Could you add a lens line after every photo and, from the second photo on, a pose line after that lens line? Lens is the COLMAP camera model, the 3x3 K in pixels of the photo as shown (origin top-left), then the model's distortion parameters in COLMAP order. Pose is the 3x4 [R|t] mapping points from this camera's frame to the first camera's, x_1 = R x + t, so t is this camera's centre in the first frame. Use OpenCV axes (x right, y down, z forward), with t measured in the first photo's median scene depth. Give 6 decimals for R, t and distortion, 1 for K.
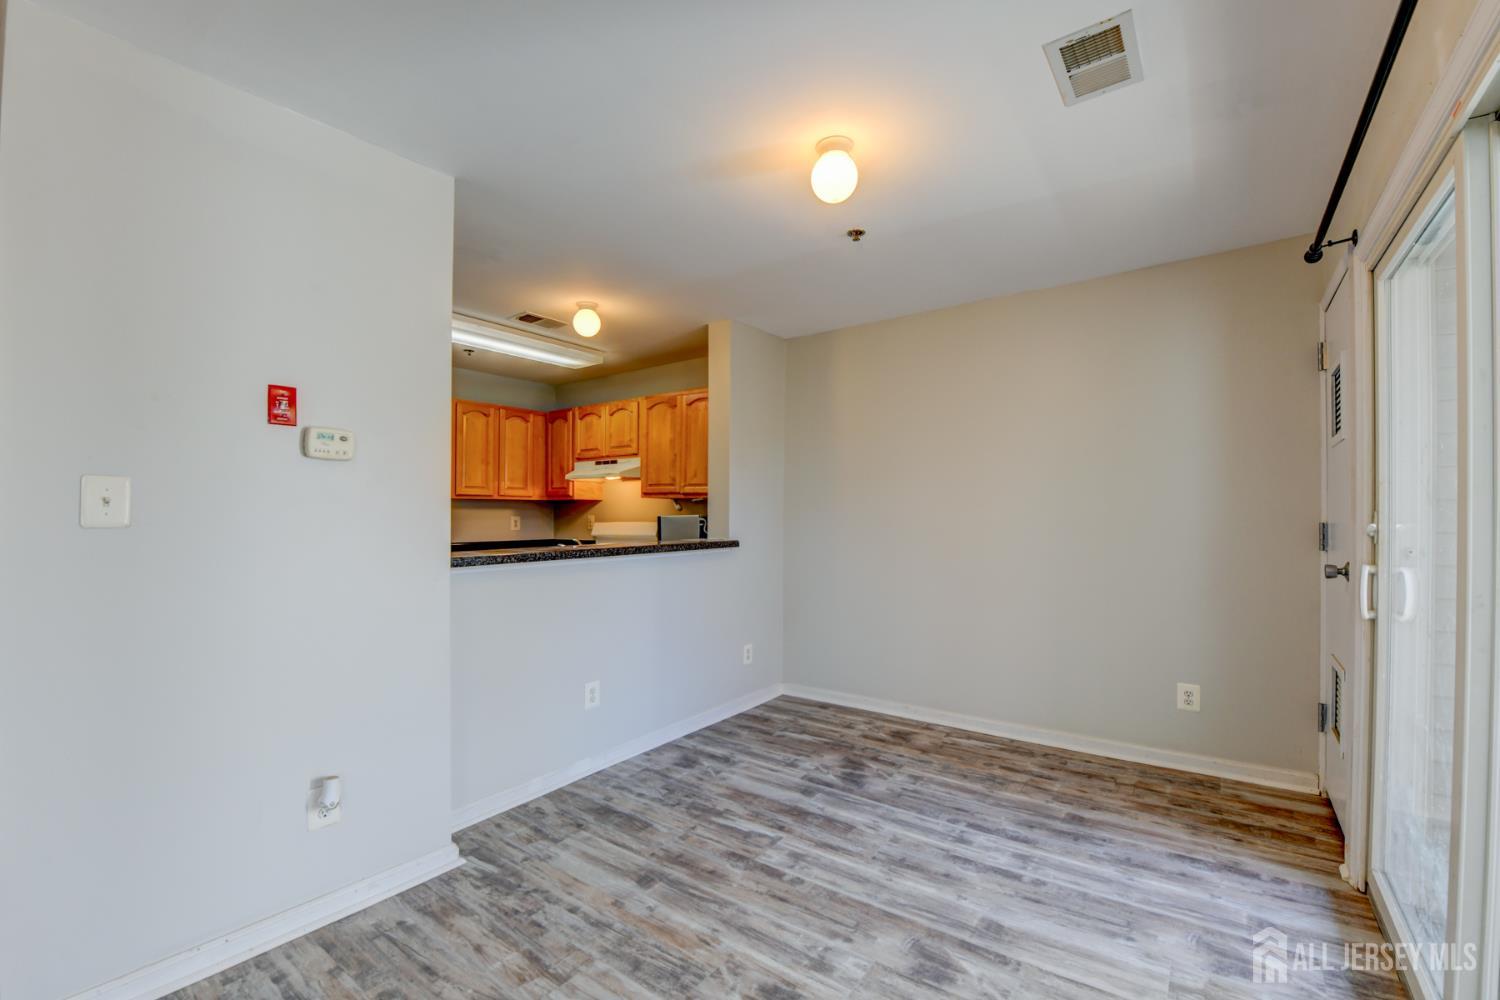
lens RADIAL K [[628.2, 0, 755.5], [0, 628.2, 517.4], [0, 0, 1]] dist [-0.012792, -0.000691]
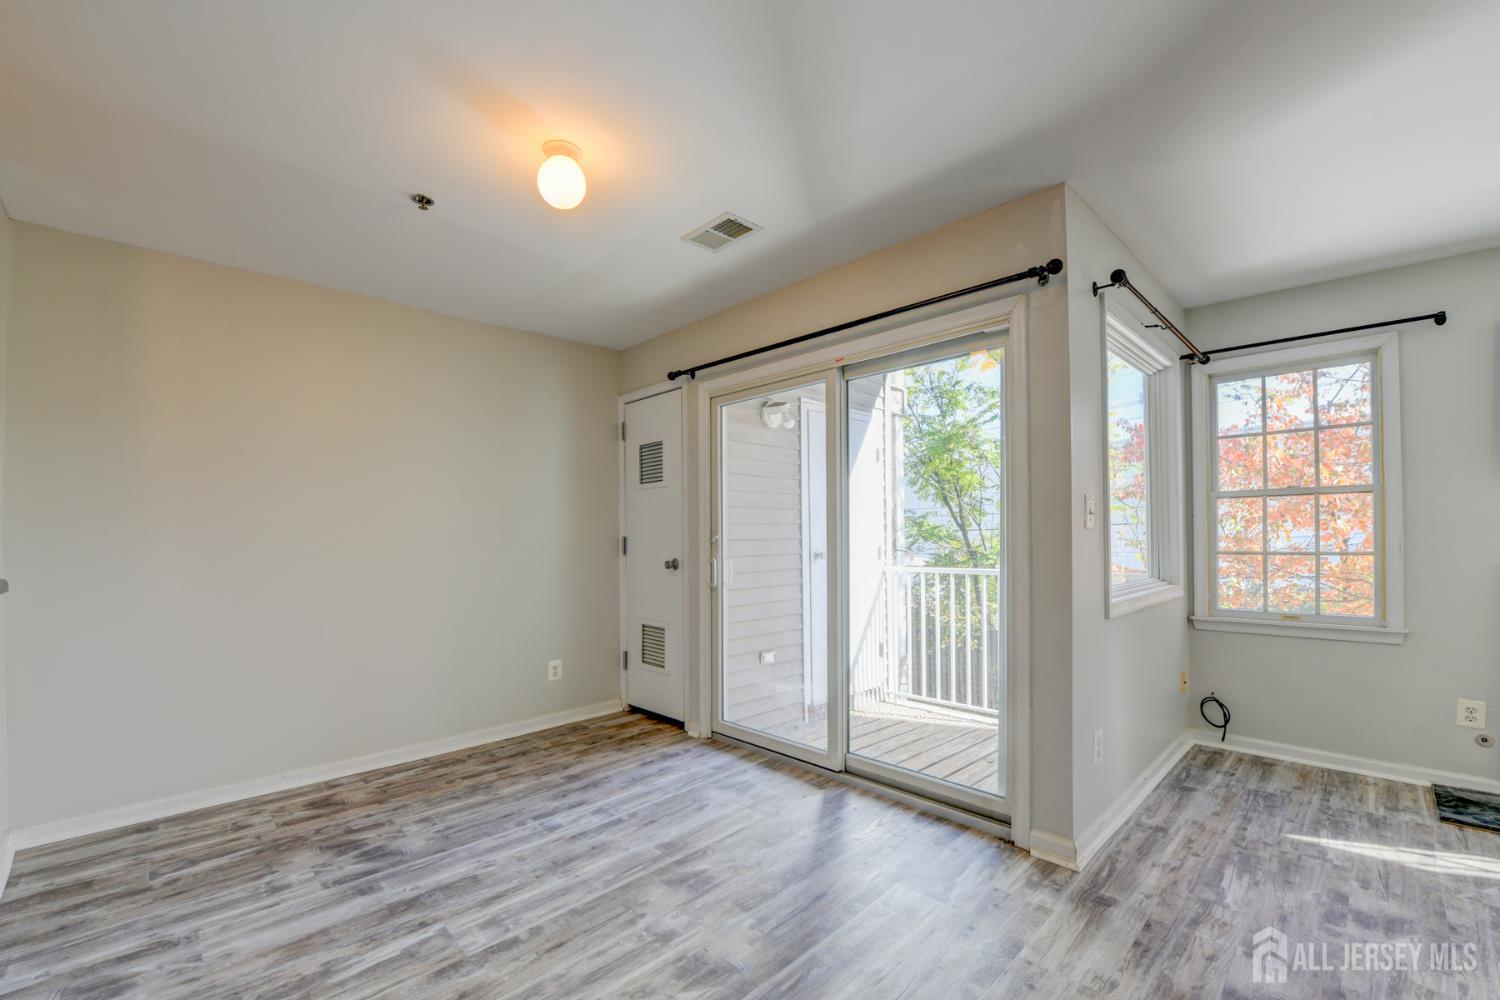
lens RADIAL K [[603.5, 0, 765.5], [0, 603.5, 536.2], [0, 0, 1]] dist [-0.020799, -0.000287]
pose [[0.172367, -0.002021, 0.985031, -0.549026], [0.008880, 0.999960, 0.000497, 0.010076], [-0.984993, 0.008662, 0.172378, 0.392777]]
